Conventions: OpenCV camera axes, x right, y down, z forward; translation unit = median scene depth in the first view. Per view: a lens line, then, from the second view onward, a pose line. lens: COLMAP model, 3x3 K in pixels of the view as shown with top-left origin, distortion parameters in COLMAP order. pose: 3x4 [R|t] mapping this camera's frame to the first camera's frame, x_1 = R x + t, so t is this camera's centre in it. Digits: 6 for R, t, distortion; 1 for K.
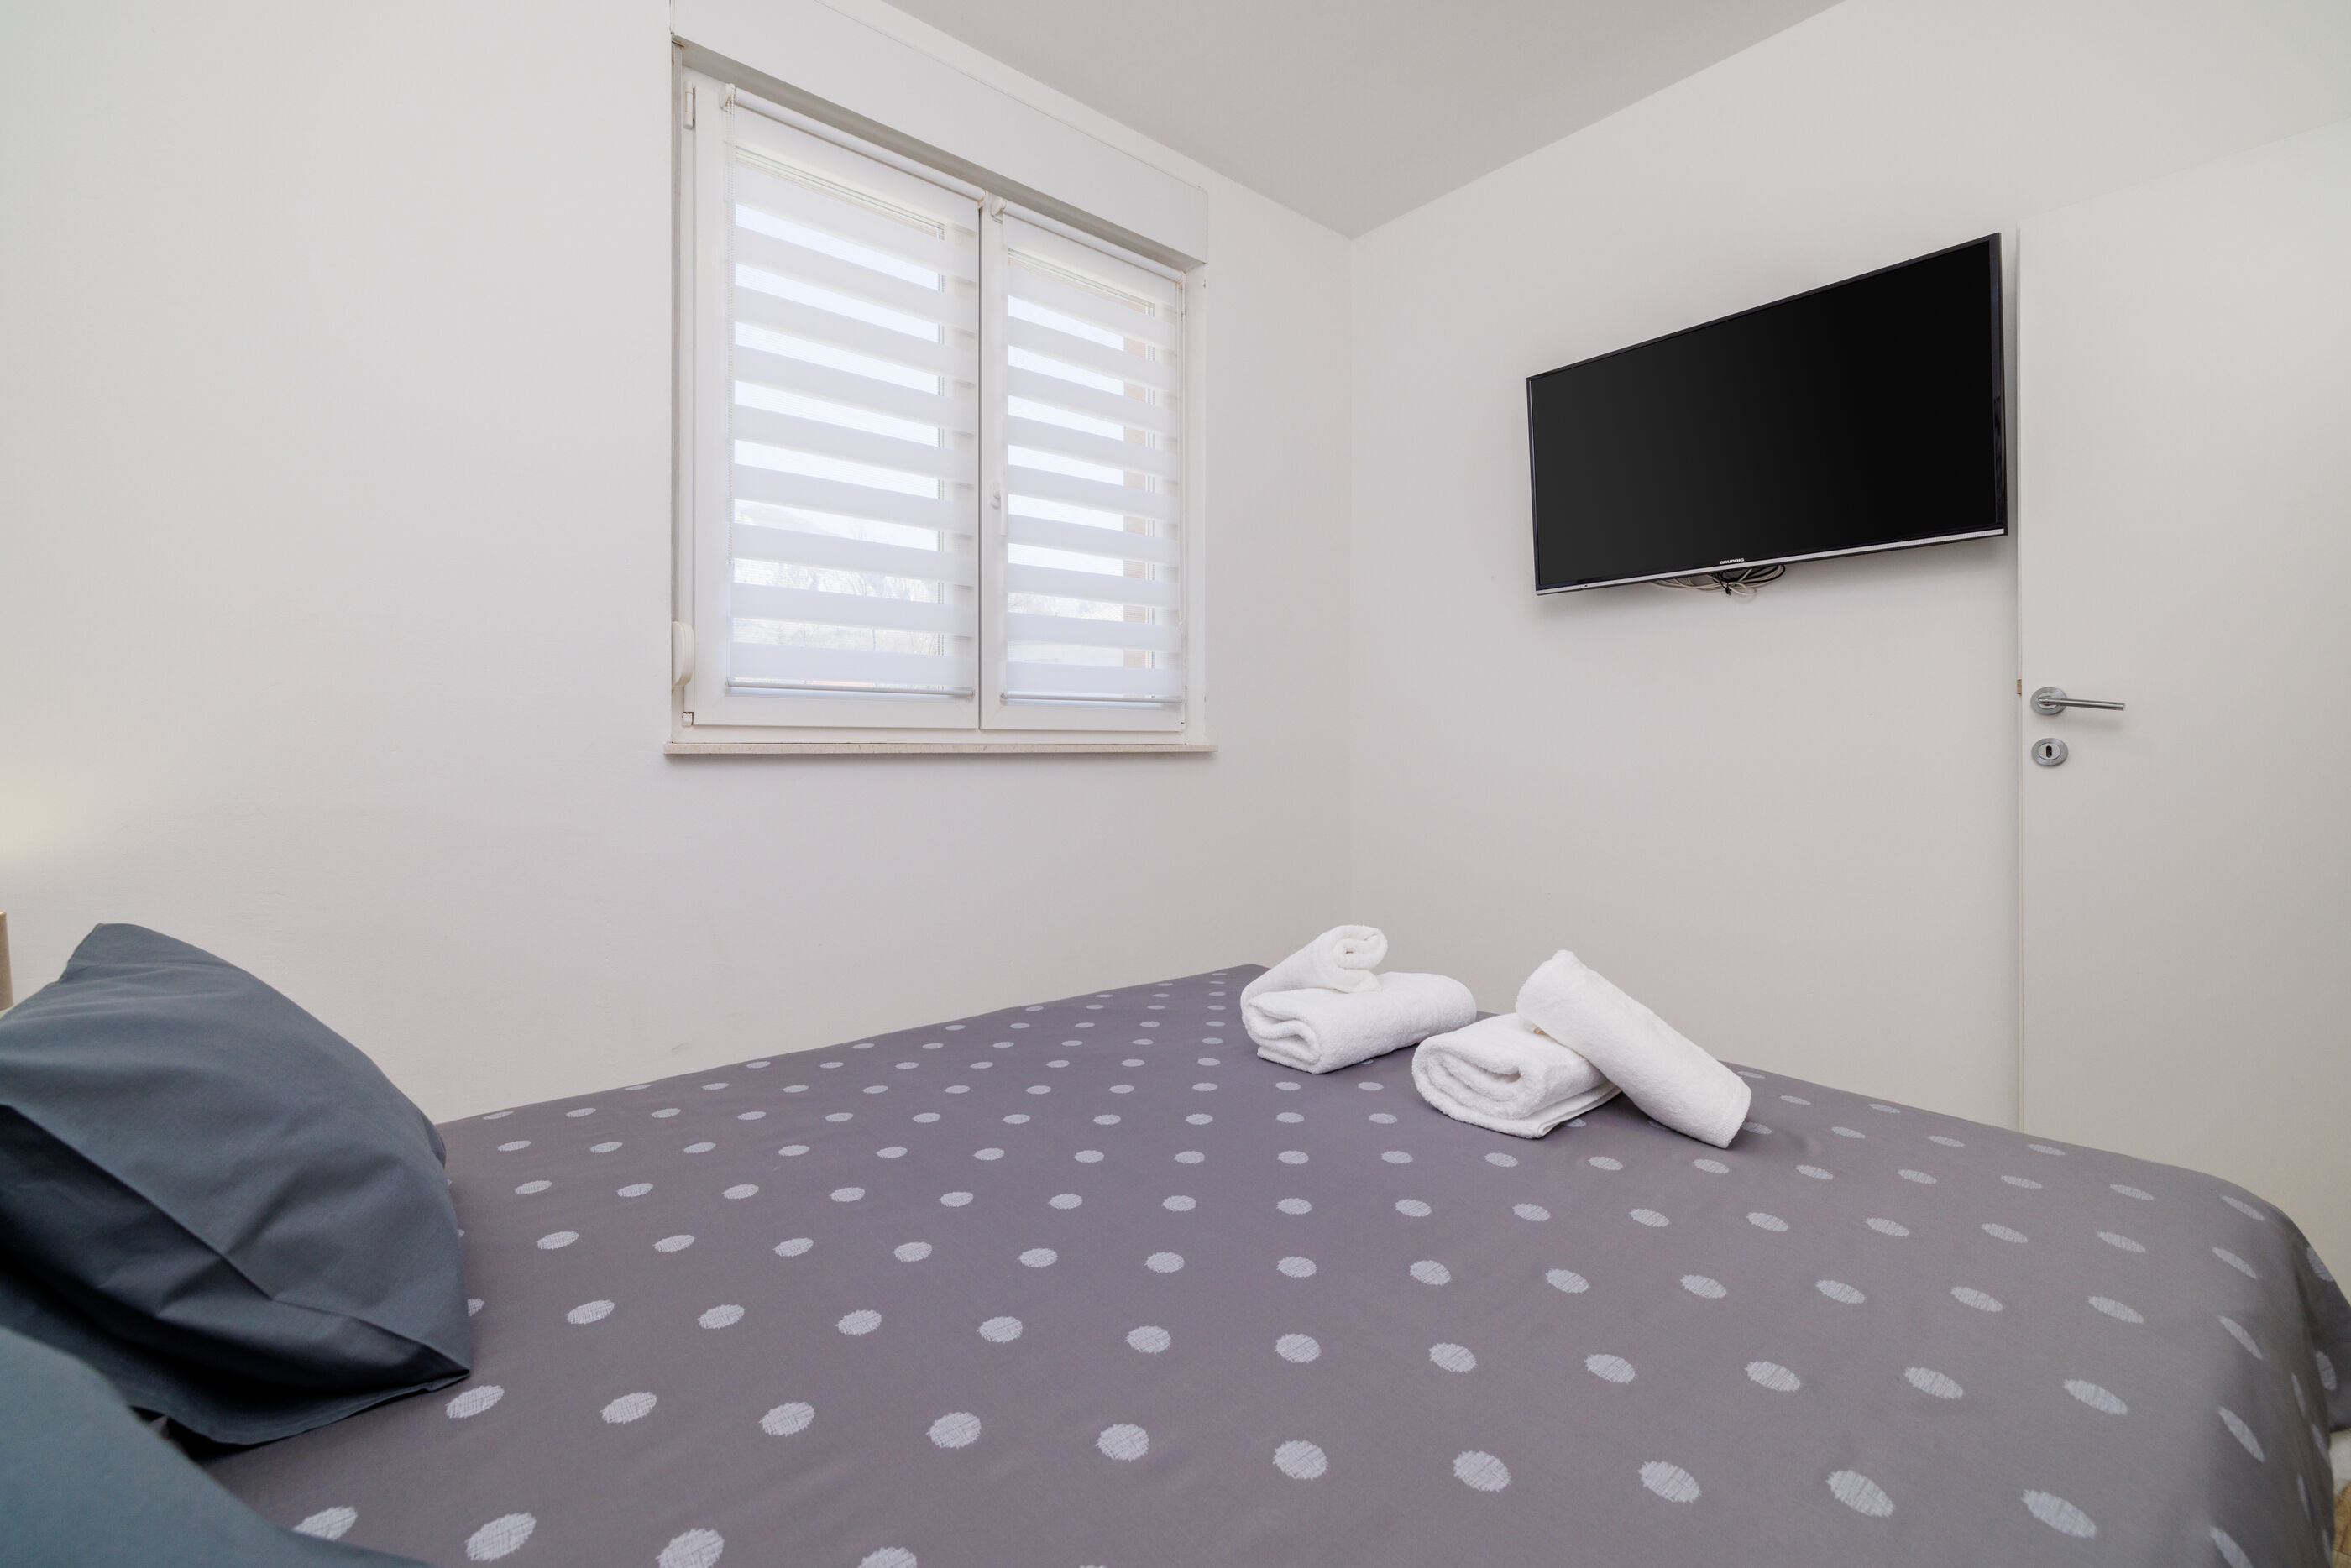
lens RADIAL K [[997.6, 0, 1200.7], [0, 997.6, 754.9], [0, 0, 1]] dist [0.012688, -0.000429]
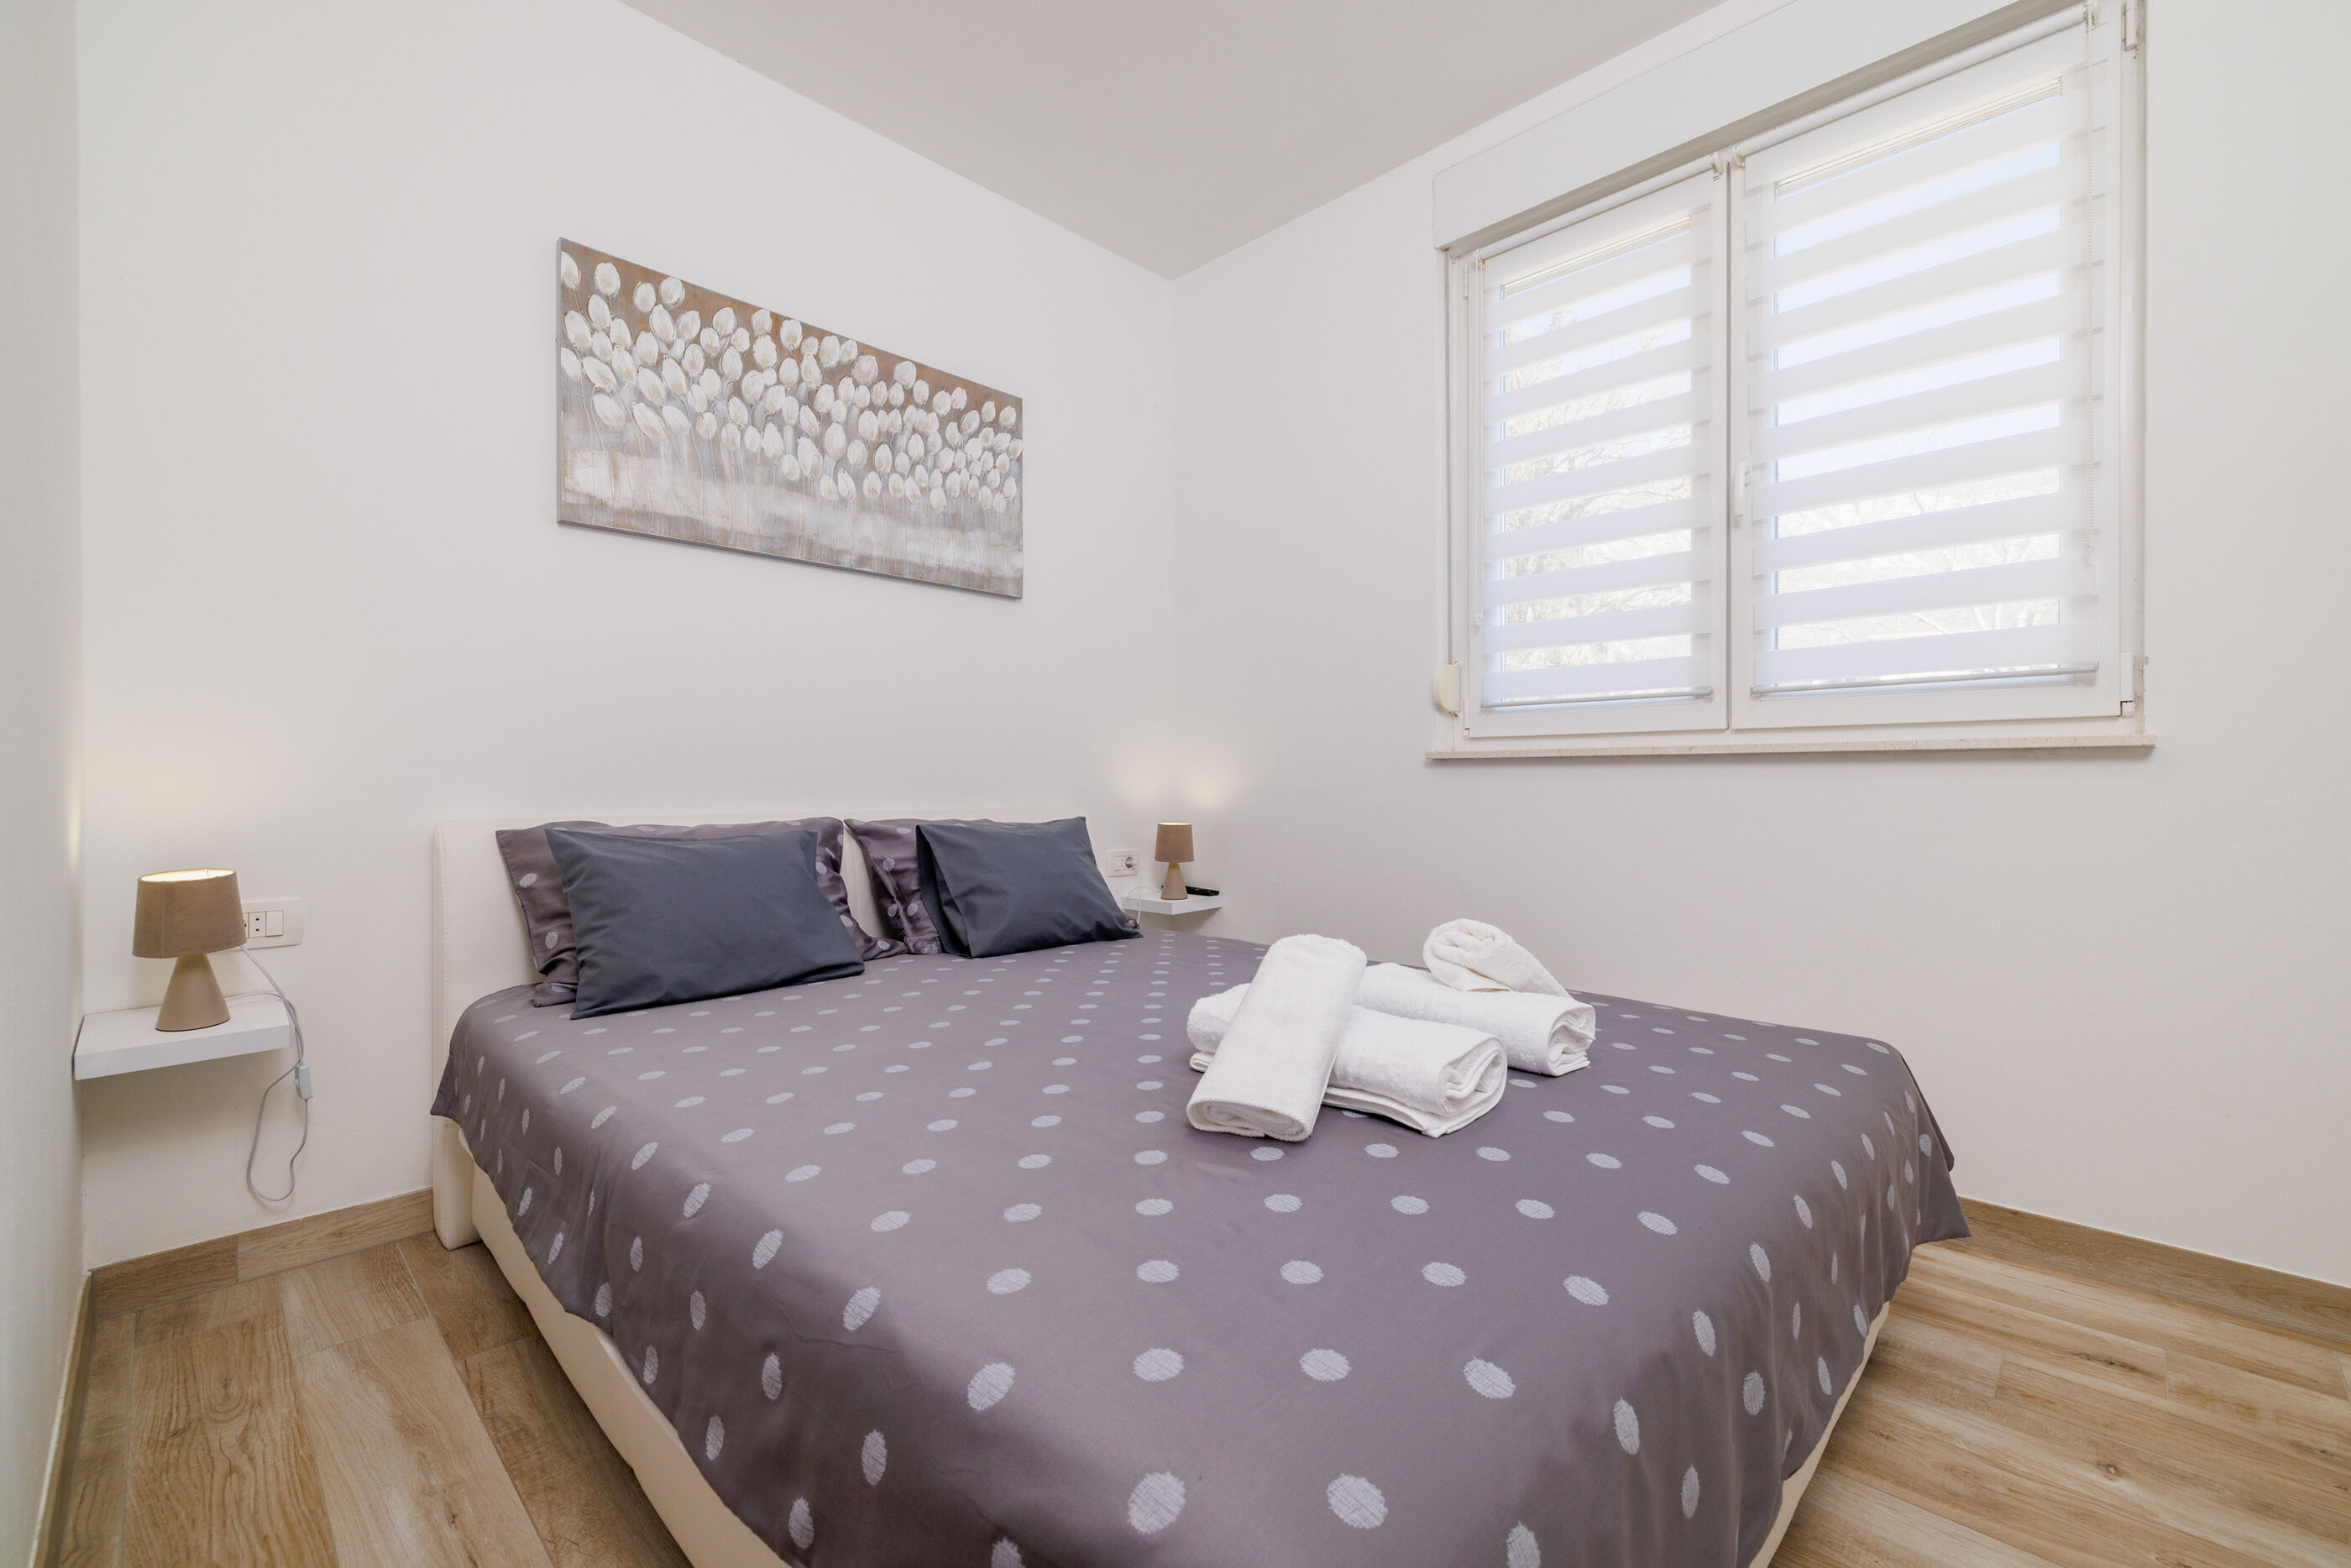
lens RADIAL K [[997.6, 0, 1118.4], [0, 997.6, 785.5], [0, 0, 1]] dist [0.012688, -0.000429]
pose [[0.057771, 0.011196, -0.998267, 0.702574], [-0.003224, 0.999934, 0.011028, 0.019067], [0.998325, 0.002581, 0.057803, 0.387778]]
